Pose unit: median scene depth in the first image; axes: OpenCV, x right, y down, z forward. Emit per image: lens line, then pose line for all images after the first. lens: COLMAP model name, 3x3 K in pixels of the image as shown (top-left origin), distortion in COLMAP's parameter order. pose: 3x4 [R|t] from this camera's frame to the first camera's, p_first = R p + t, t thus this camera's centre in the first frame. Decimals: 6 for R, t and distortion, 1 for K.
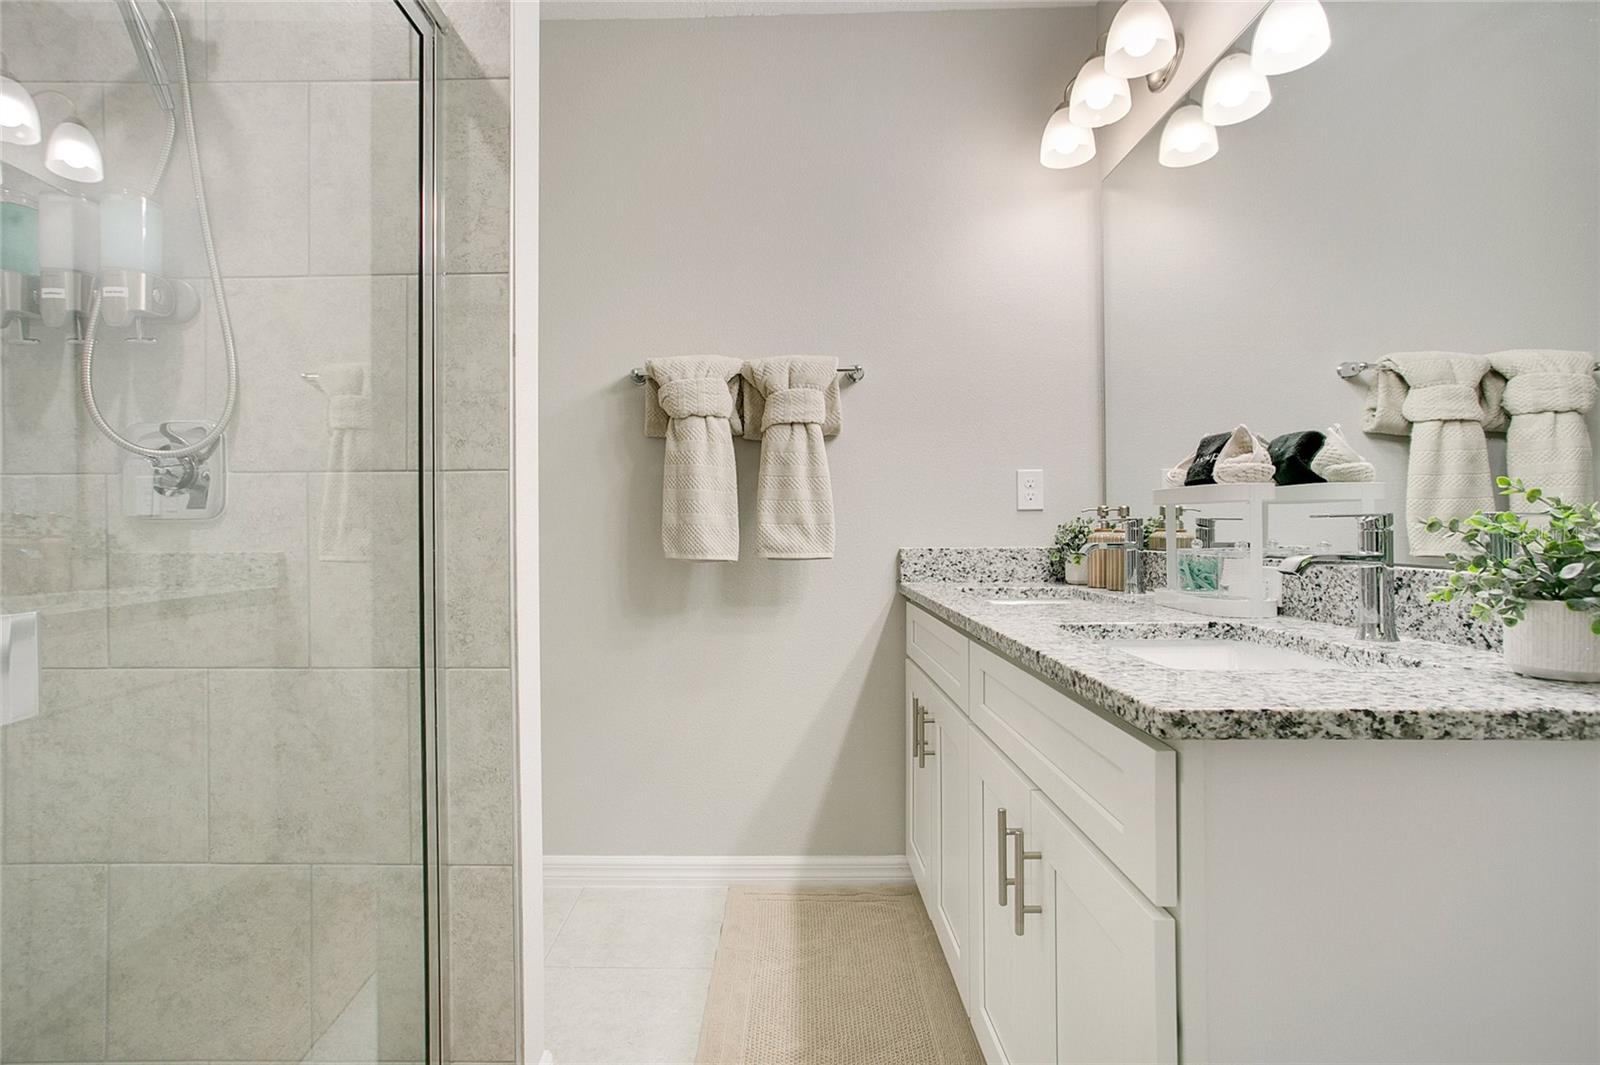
lens RADIAL K [[774.5, 0, 794.7], [0, 774.5, 525.9], [0, 0, 1]] dist [-0.003593, 0.006868]
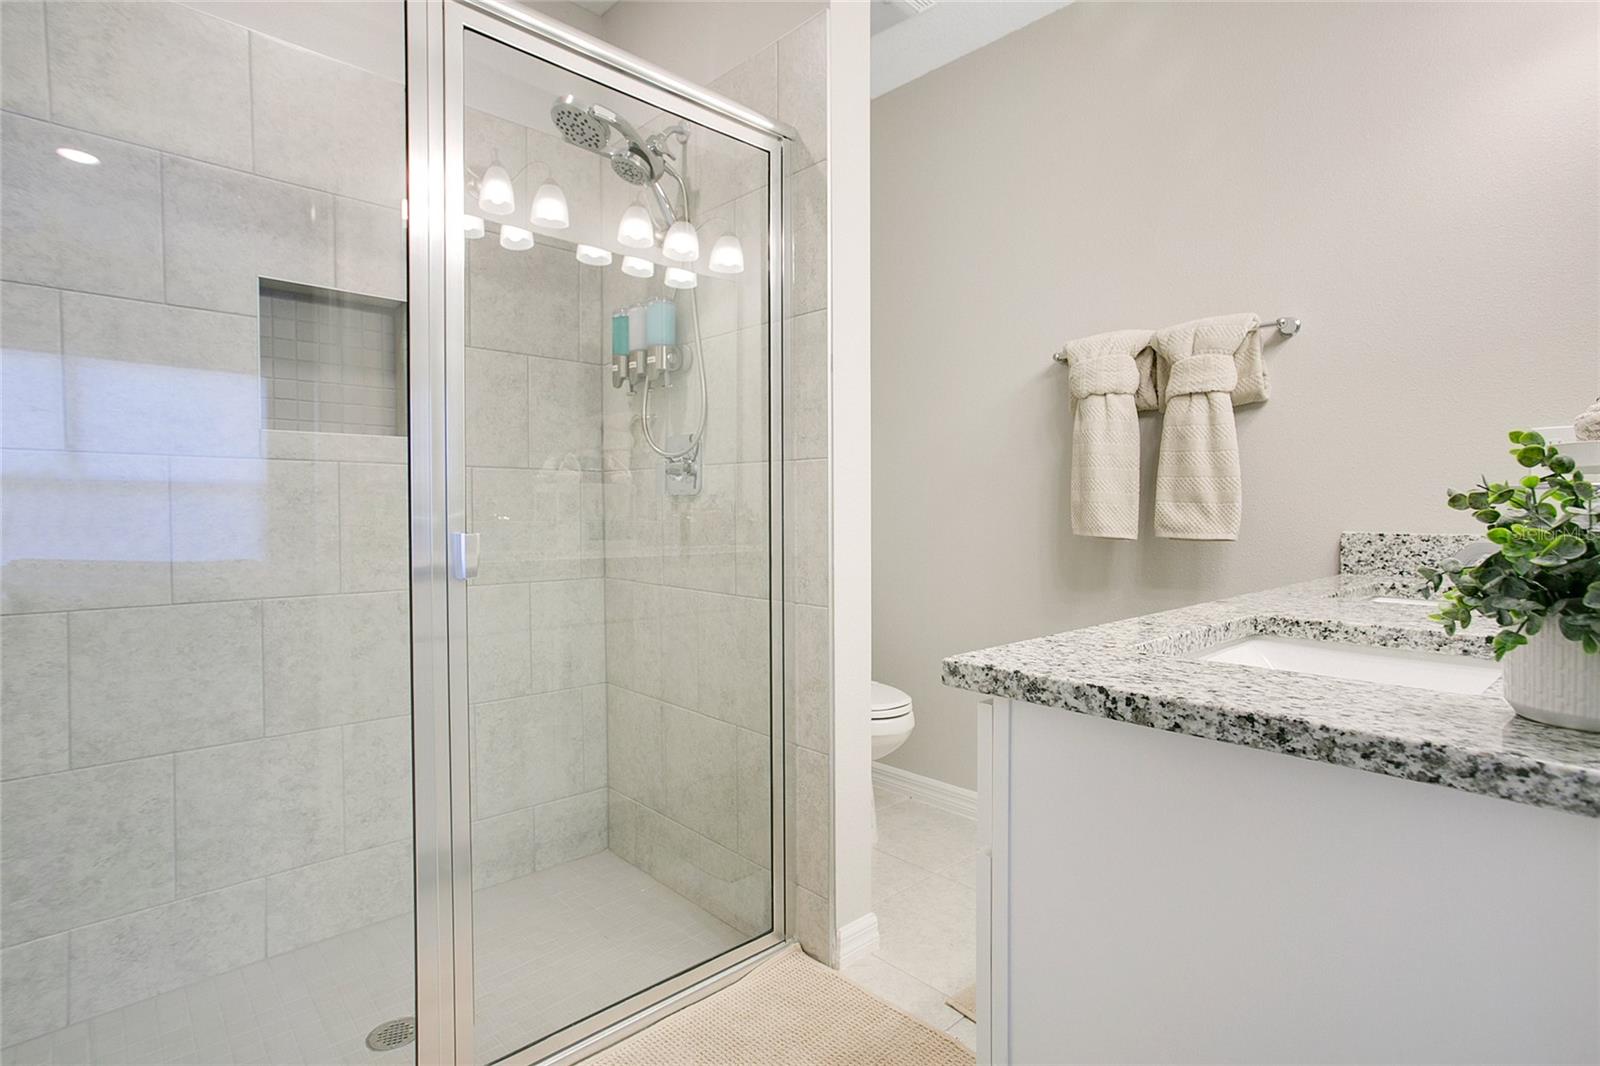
lens RADIAL K [[774.5, 0, 817.4], [0, 774.5, 525.4], [0, 0, 1]] dist [-0.003593, 0.006868]
pose [[0.726443, 0.027497, -0.686677, 1.123389], [-0.010264, 0.999522, 0.029166, 0.010616], [0.687150, -0.014139, 0.726378, 0.052548]]
